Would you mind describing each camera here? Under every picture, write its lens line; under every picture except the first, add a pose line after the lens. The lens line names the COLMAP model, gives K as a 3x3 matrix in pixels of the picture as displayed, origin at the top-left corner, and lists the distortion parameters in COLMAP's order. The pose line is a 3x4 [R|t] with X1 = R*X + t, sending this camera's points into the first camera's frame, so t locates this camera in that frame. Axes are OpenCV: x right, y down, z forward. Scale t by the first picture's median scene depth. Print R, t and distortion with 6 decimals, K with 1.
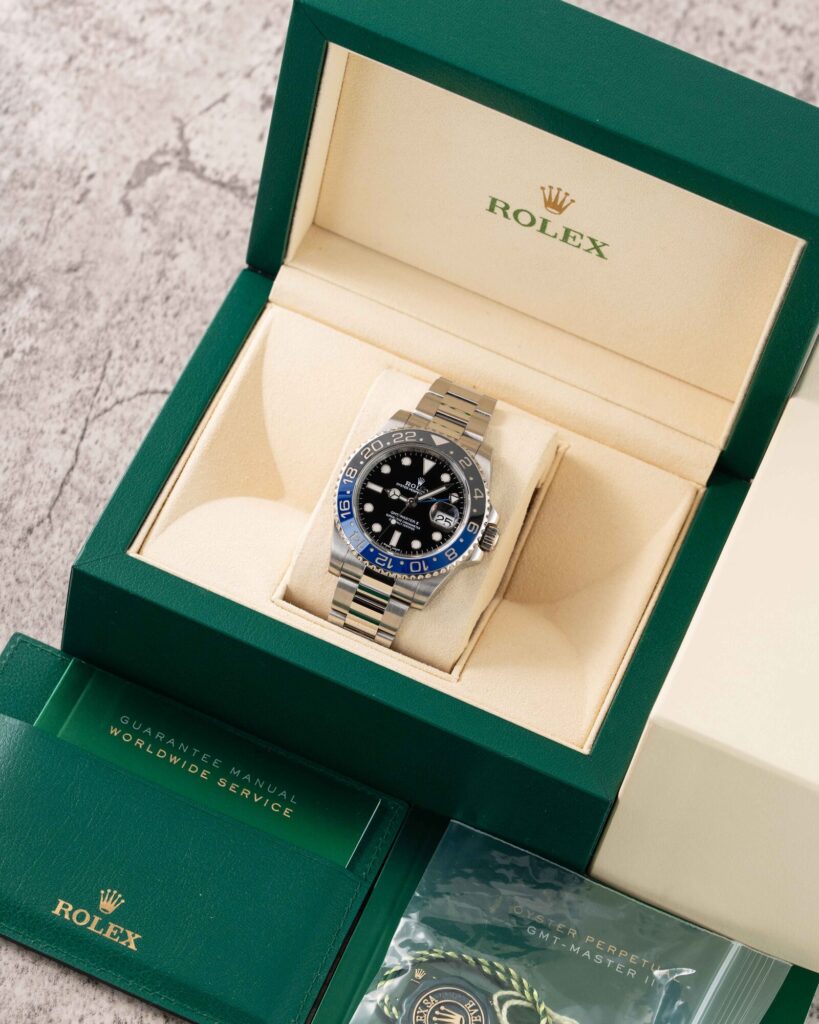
lens RADIAL K [[5149.5, 0, 409.5], [0, 5149.5, 512.0], [0, 0, 1]] dist [-0.403516, 0.000000]
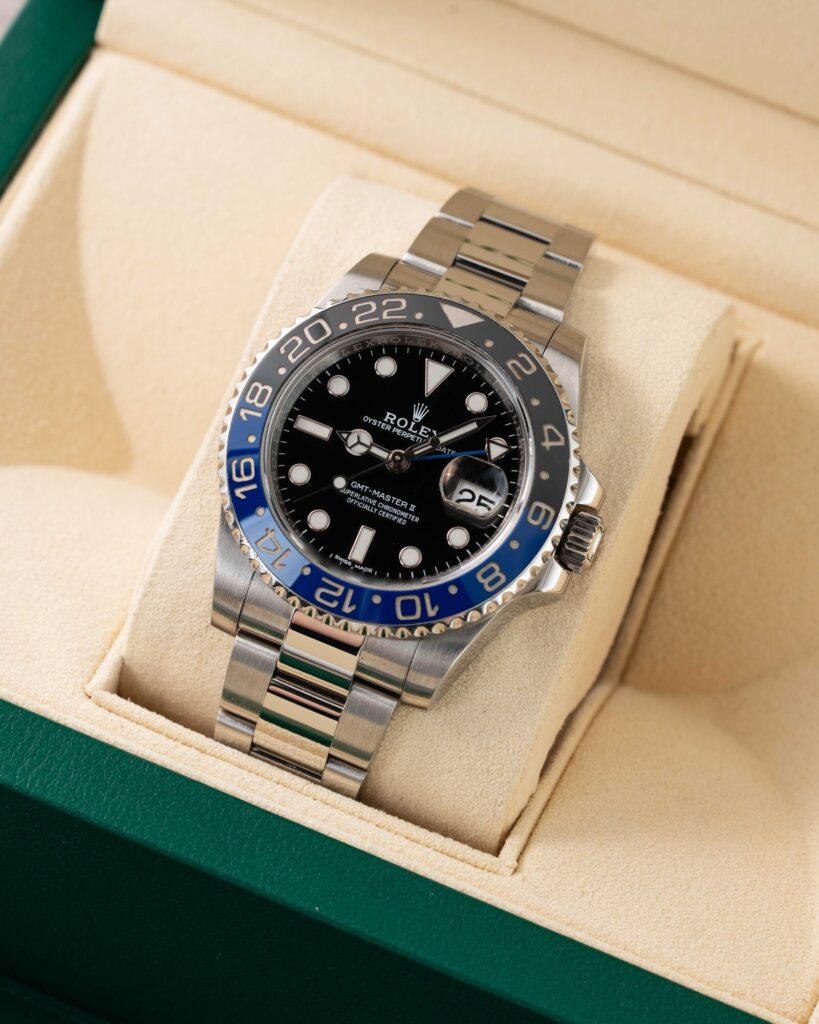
lens RADIAL K [[5149.5, 0, 410.7], [0, 5149.5, 511.8], [0, 0, 1]] dist [-0.403516, 0.000000]
pose [[0.999112, -0.019064, -0.037579, 0.017441], [0.017831, 0.999300, -0.032876, 0.016544], [0.038180, 0.032176, 0.998753, 0.563480]]
